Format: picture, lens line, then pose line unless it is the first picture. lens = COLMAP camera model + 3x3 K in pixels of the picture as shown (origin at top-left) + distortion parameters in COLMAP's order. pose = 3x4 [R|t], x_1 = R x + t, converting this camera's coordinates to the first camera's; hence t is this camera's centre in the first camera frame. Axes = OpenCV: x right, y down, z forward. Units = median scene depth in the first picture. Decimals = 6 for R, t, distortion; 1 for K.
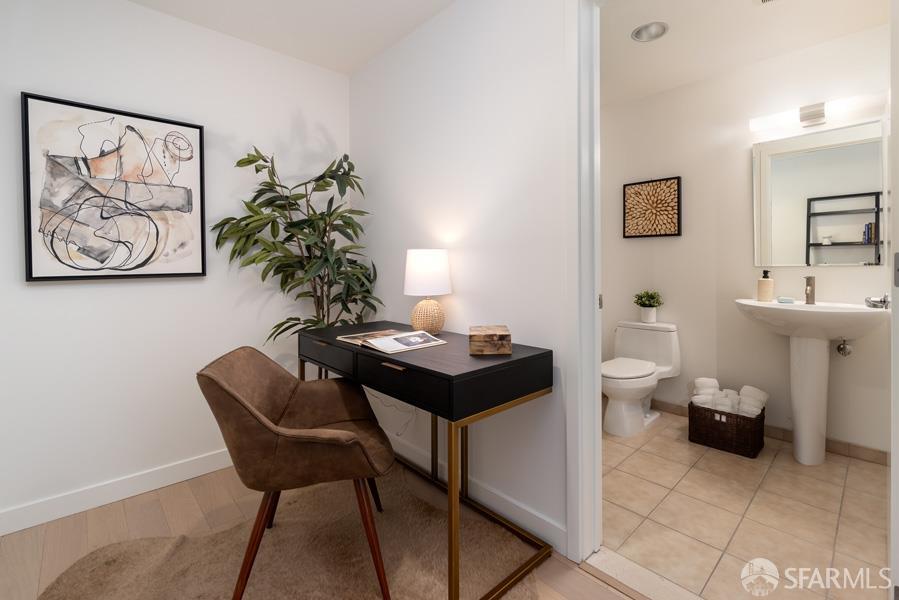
lens RADIAL K [[398.6, 0, 470.8], [0, 398.6, 268.6], [0, 0, 1]] dist [-0.002741, -0.000944]
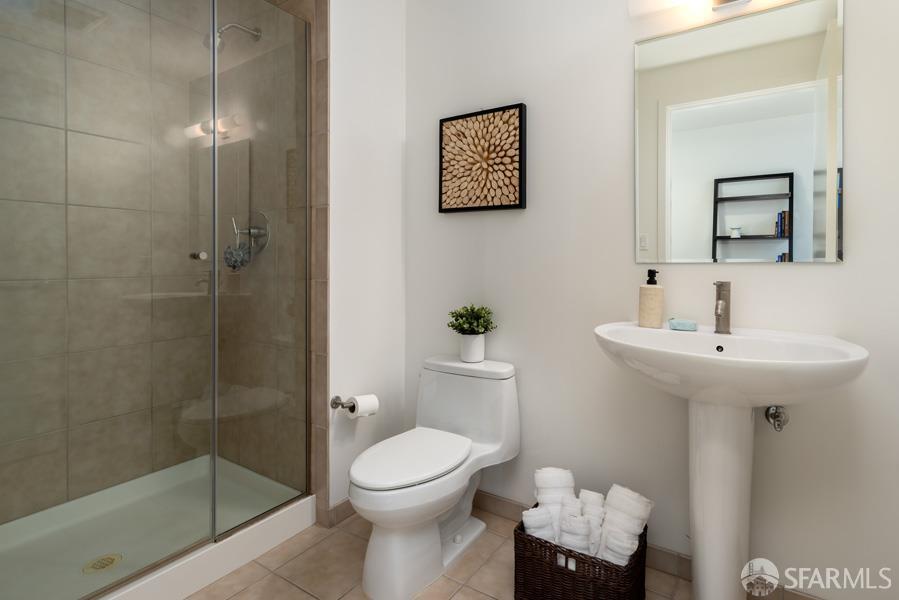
lens RADIAL K [[466.9, 0, 461.9], [0, 466.9, 268.7], [0, 0, 1]] dist [-0.003139, -0.000590]
pose [[0.977756, 0.006147, 0.209654, 0.326755], [-0.007107, 0.999967, 0.003825, 0.001935], [-0.209624, -0.005230, 0.977768, 0.397743]]
